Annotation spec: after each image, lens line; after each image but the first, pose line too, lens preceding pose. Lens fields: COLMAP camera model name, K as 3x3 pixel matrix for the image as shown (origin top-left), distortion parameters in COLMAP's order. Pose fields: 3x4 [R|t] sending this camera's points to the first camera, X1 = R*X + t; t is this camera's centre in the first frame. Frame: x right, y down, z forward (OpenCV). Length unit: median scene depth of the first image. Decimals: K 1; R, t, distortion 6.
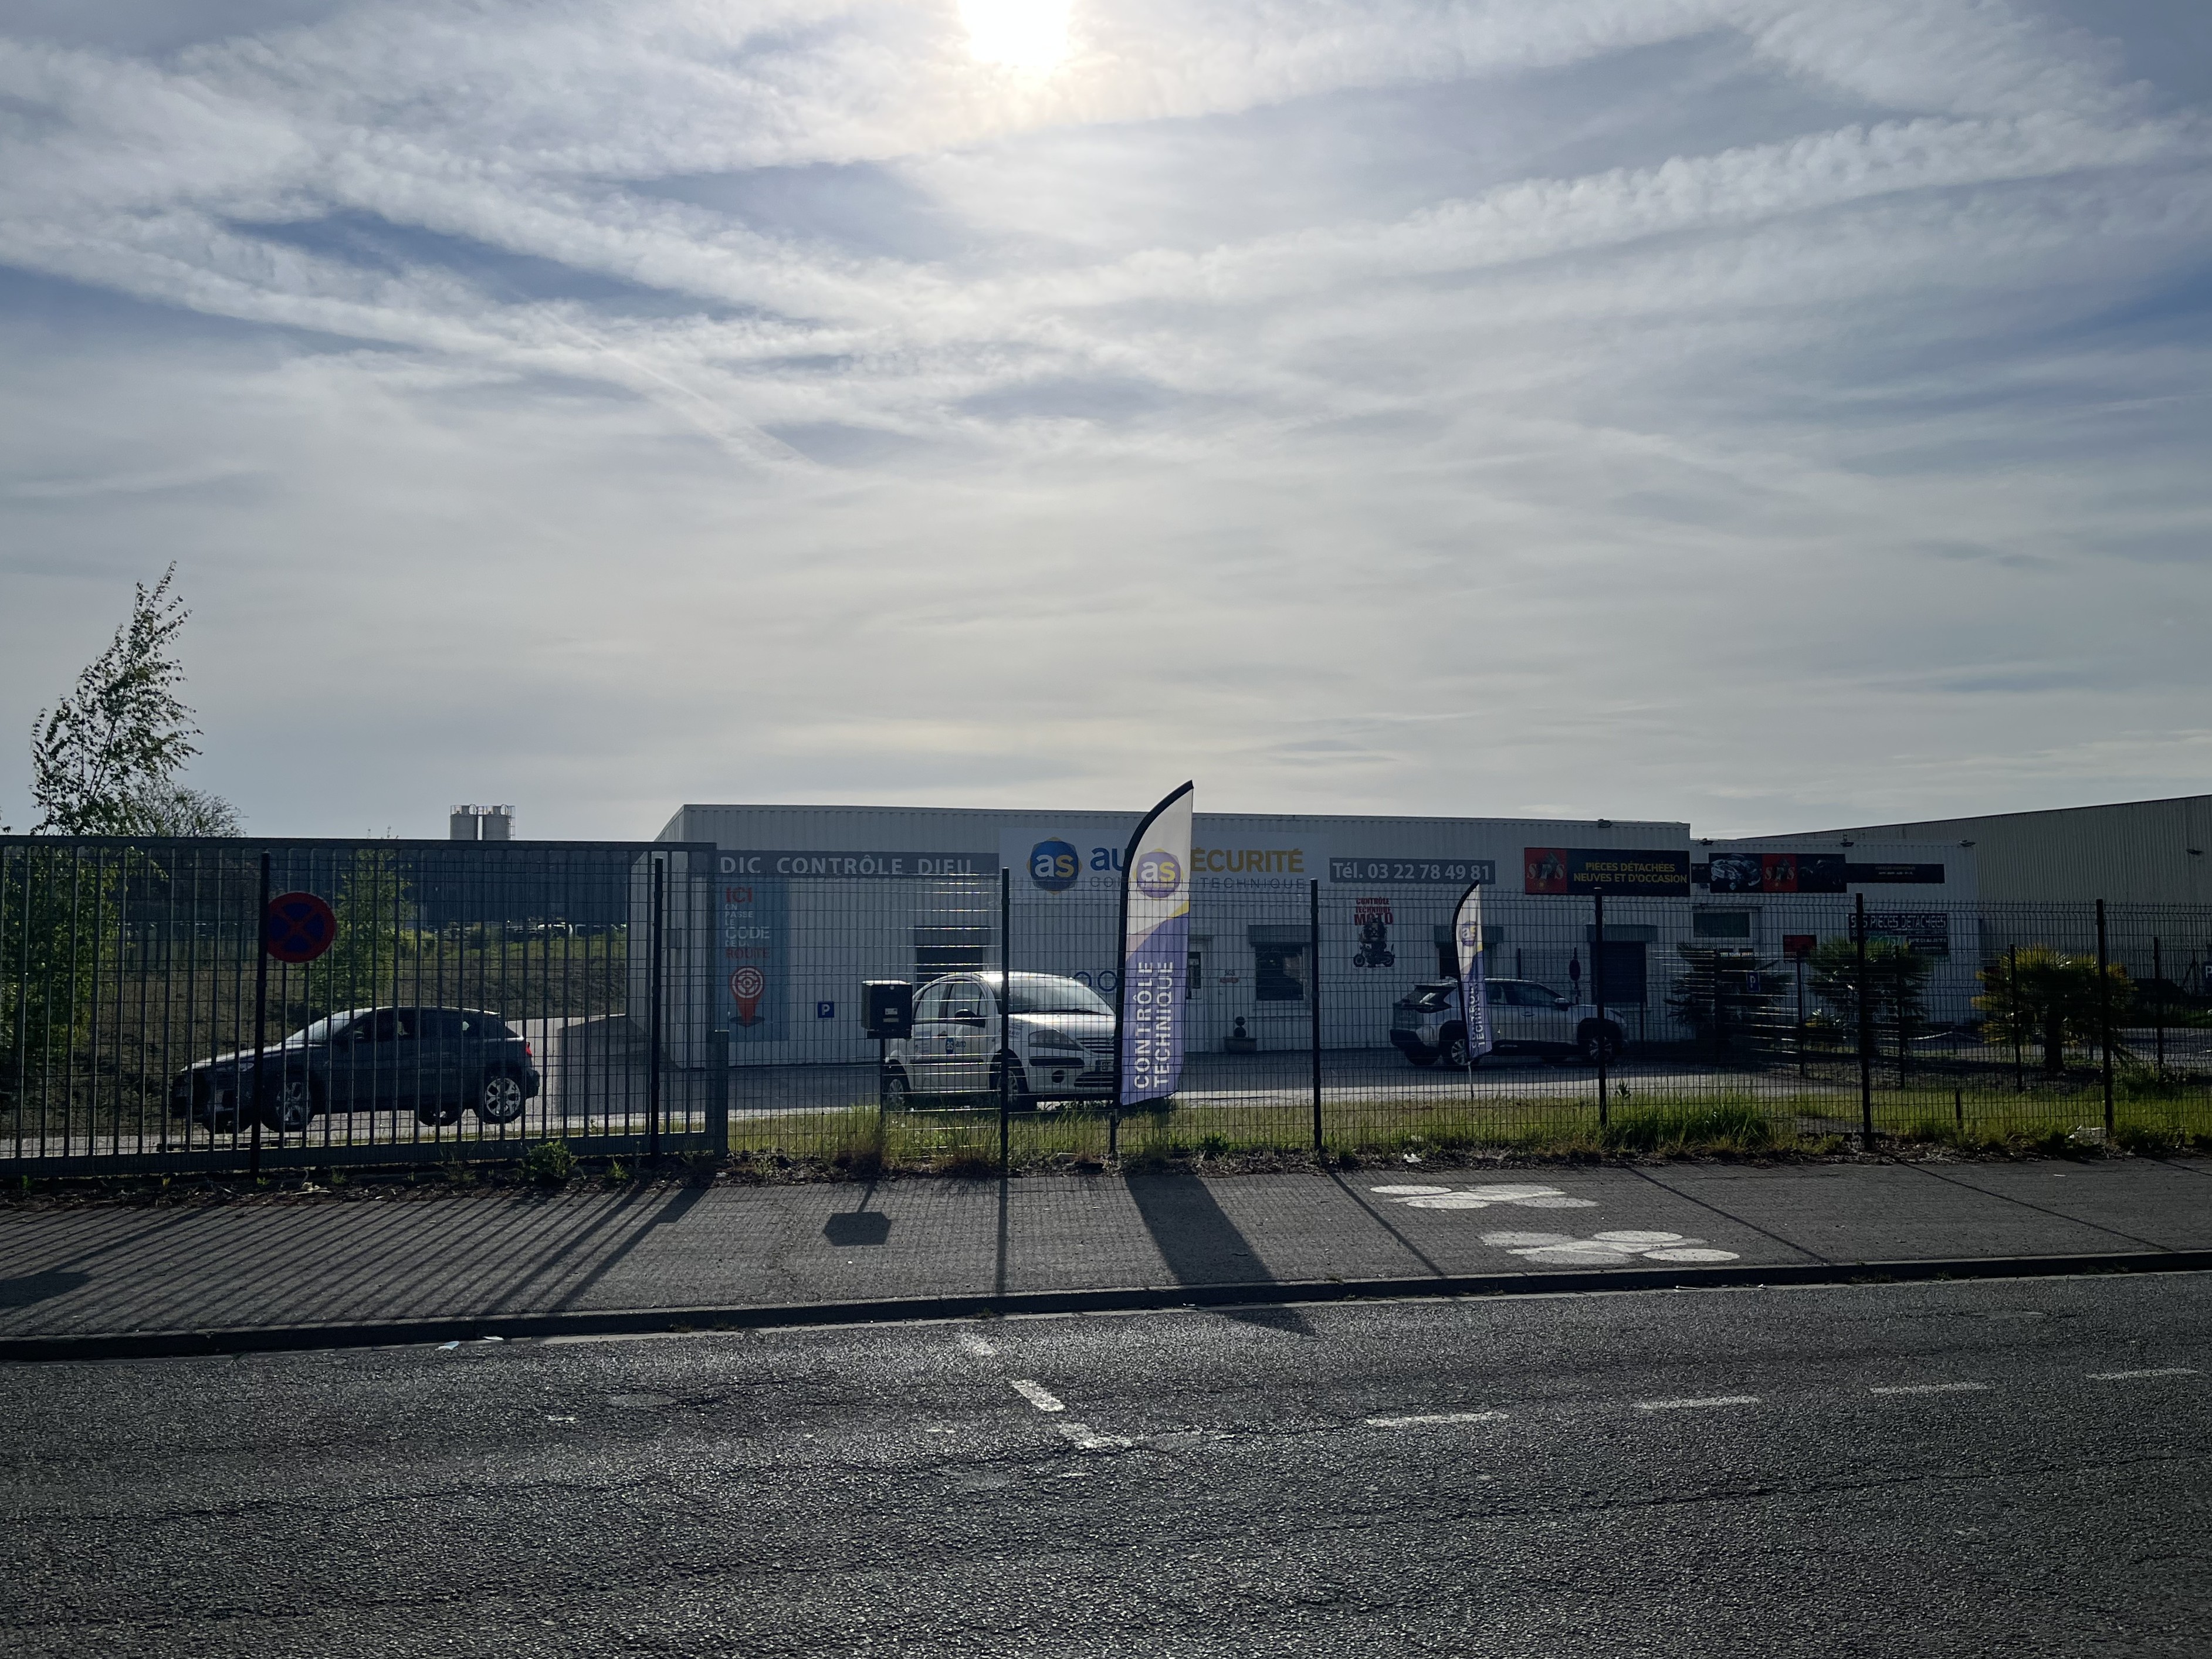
lens RADIAL K [[1992.3, 0, 1106.0], [0, 1992.3, 829.5], [0, 0, 1]] dist [0.096465, -0.005643]
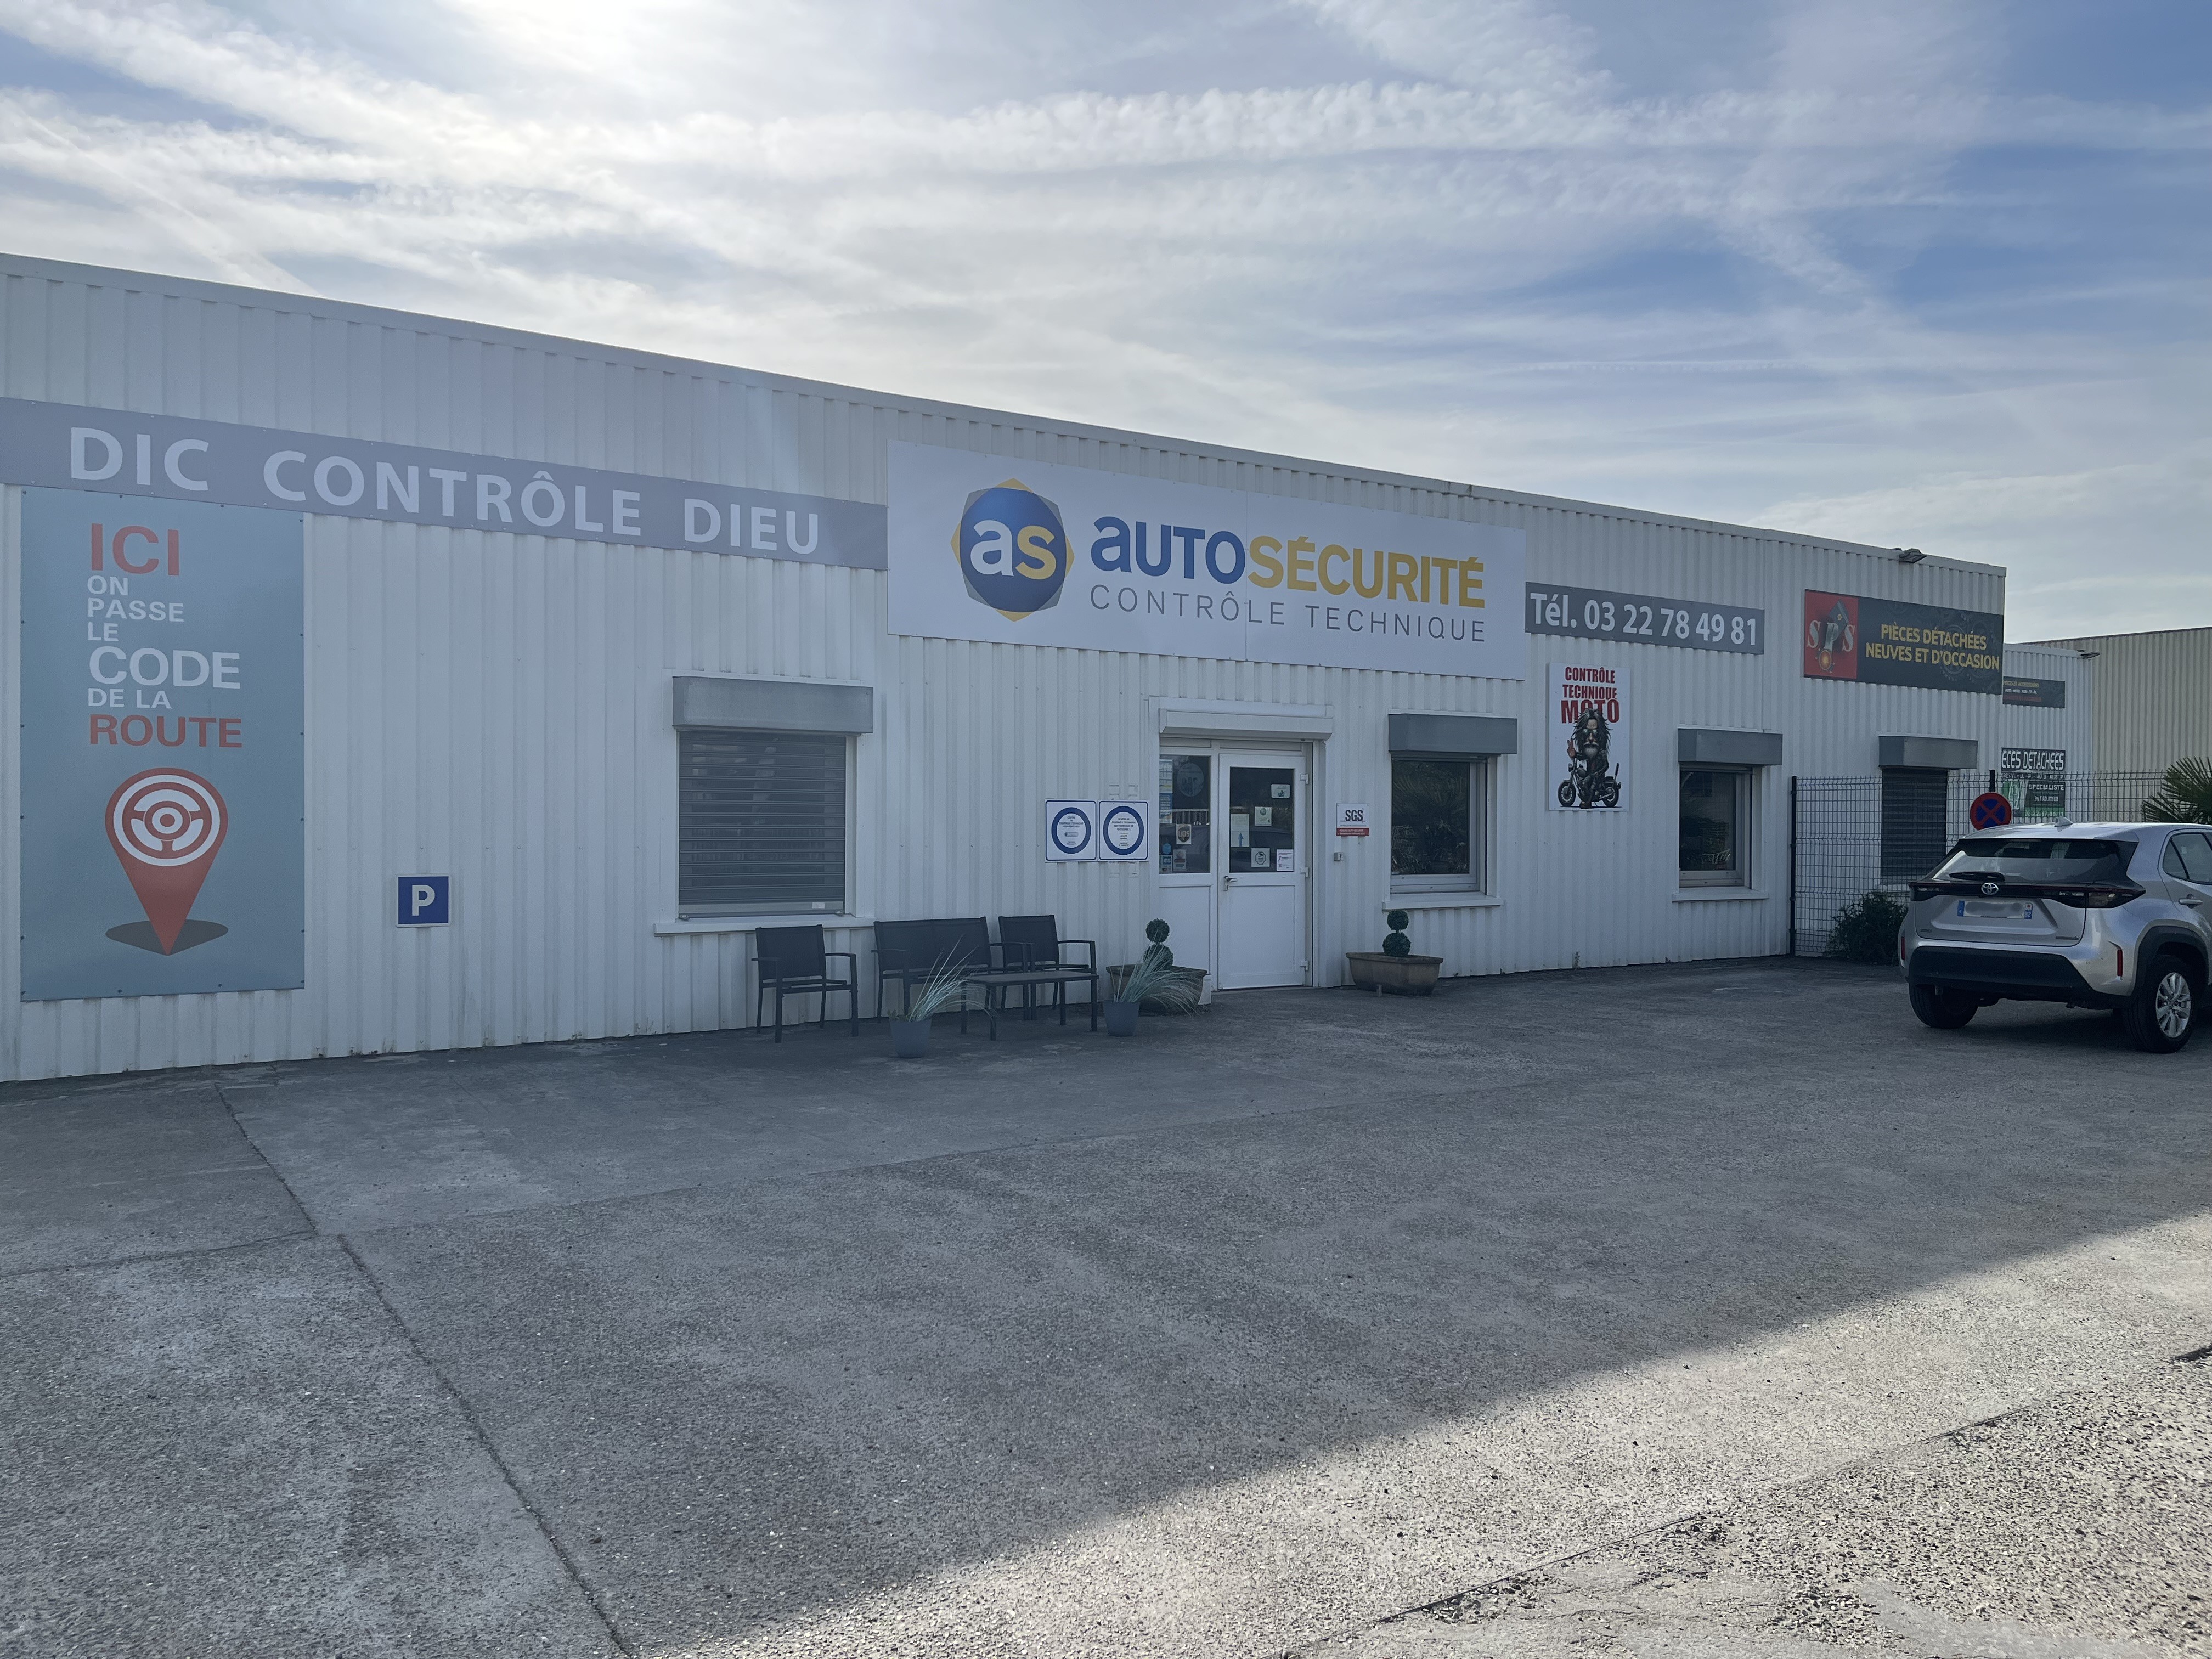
lens RADIAL K [[1621.0, 0, 1104.2], [0, 1621.0, 771.8], [0, 0, 1]] dist [0.058116, -0.091241]
pose [[0.954195, 0.017761, 0.298657, -0.027971], [-0.025296, 0.999451, 0.021381, 0.014698], [-0.298113, -0.027956, 0.954121, 0.174594]]
